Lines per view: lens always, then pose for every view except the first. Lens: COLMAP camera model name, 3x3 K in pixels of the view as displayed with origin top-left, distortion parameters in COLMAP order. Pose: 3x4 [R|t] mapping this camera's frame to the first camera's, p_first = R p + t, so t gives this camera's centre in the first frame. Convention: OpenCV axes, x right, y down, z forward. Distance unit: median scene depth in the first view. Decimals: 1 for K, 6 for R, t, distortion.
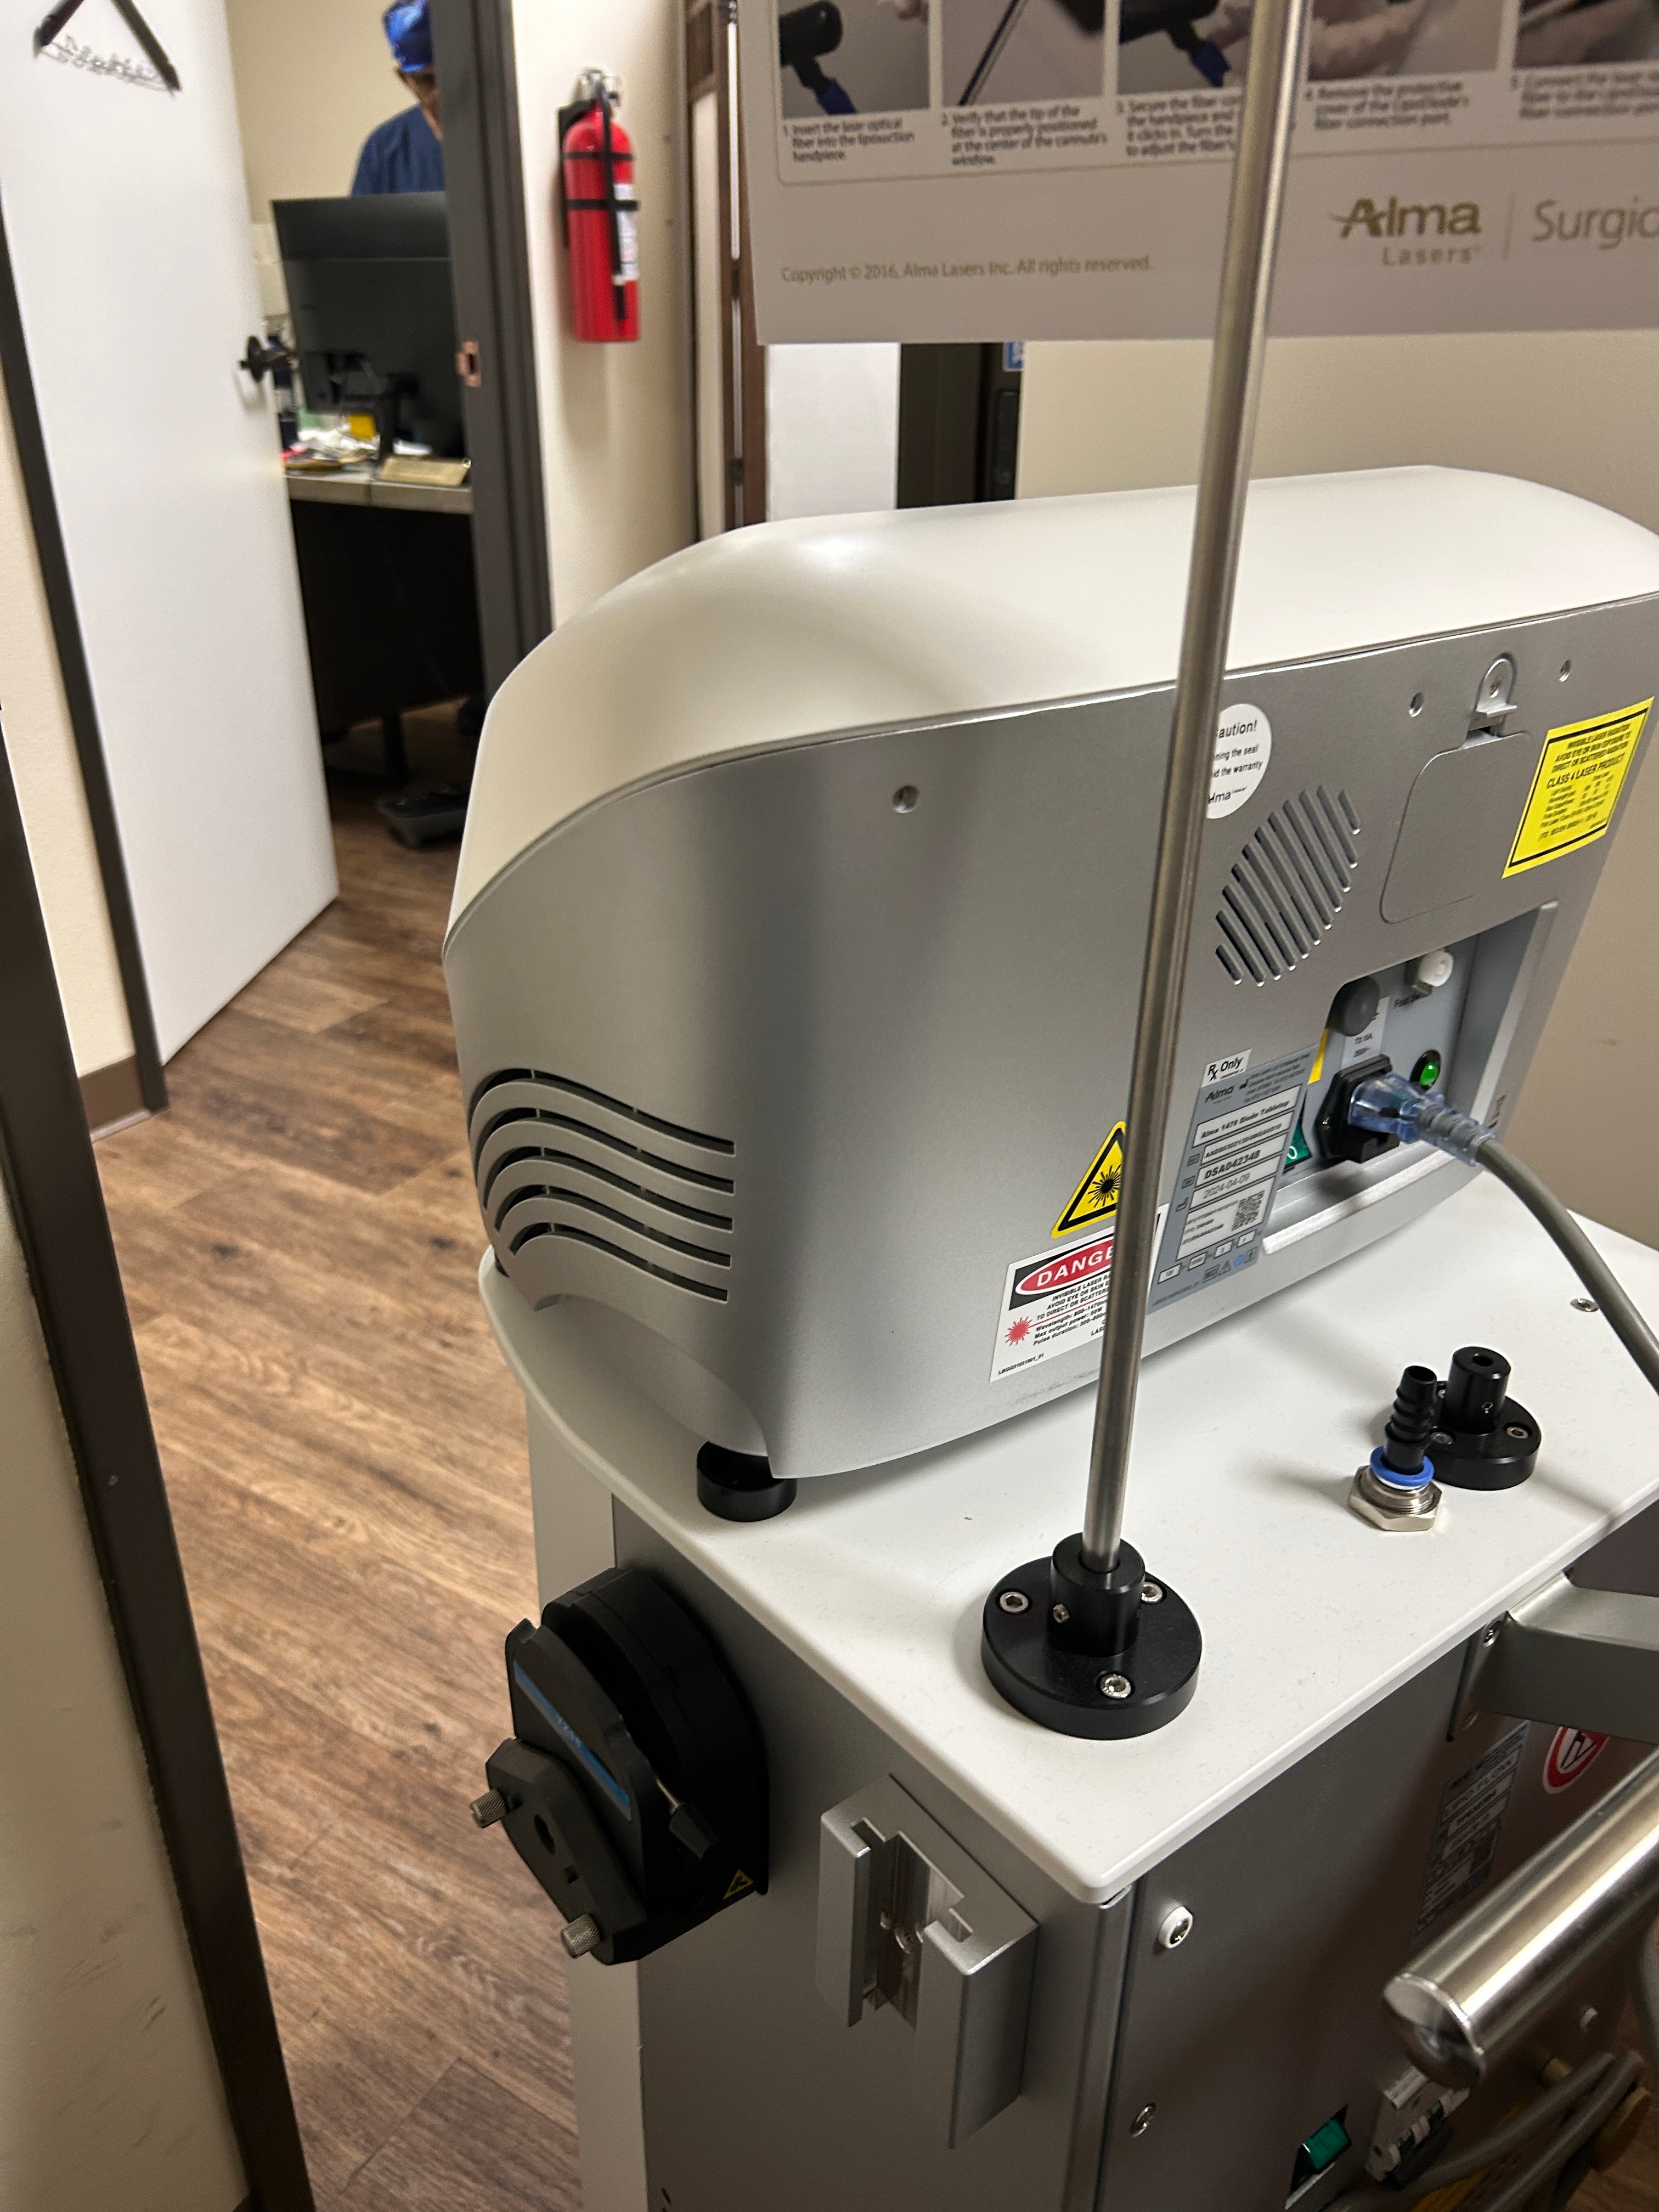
lens RADIAL K [[1689.4, 0, 820.0], [0, 1689.4, 1103.2], [0, 0, 1]] dist [-0.005521, 0.014251]
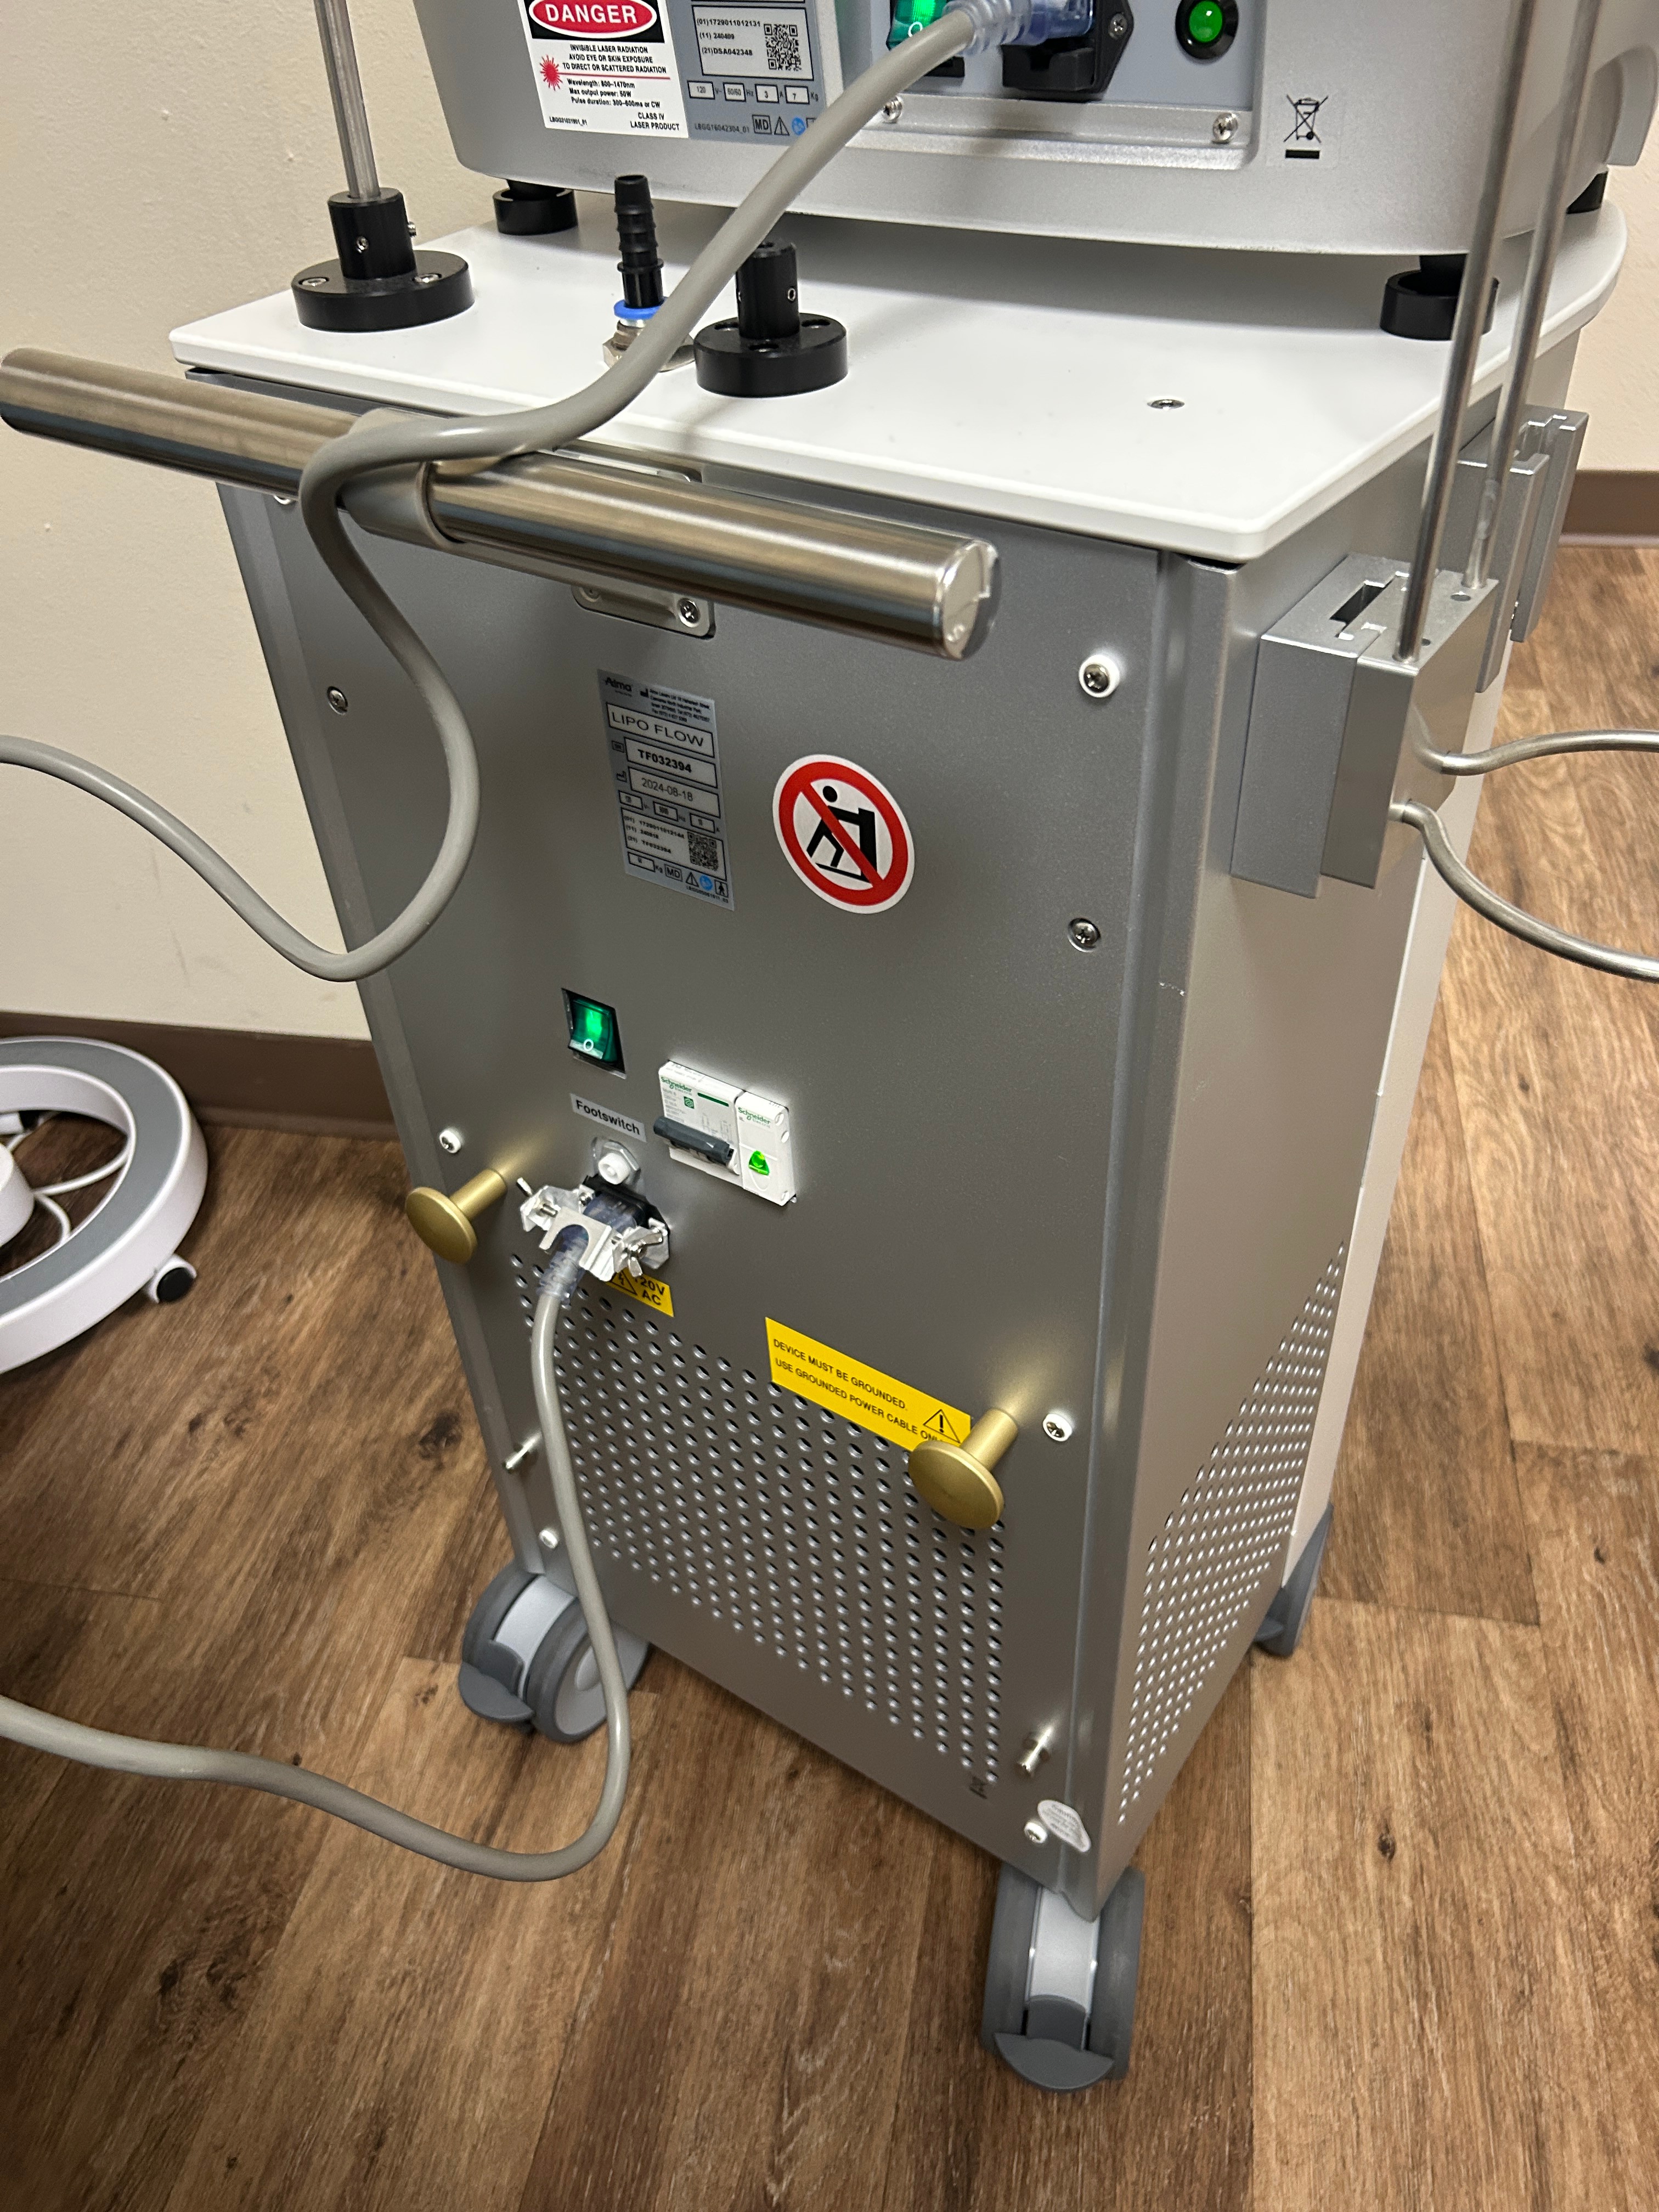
lens RADIAL K [[1689.4, 0, 820.0], [0, 1689.4, 1103.2], [0, 0, 1]] dist [-0.005521, 0.014251]
pose [[0.365379, 0.576152, -0.731127, 0.345224], [-0.368263, 0.810823, 0.454916, 0.027269], [0.854915, 0.103031, 0.508433, 0.155722]]
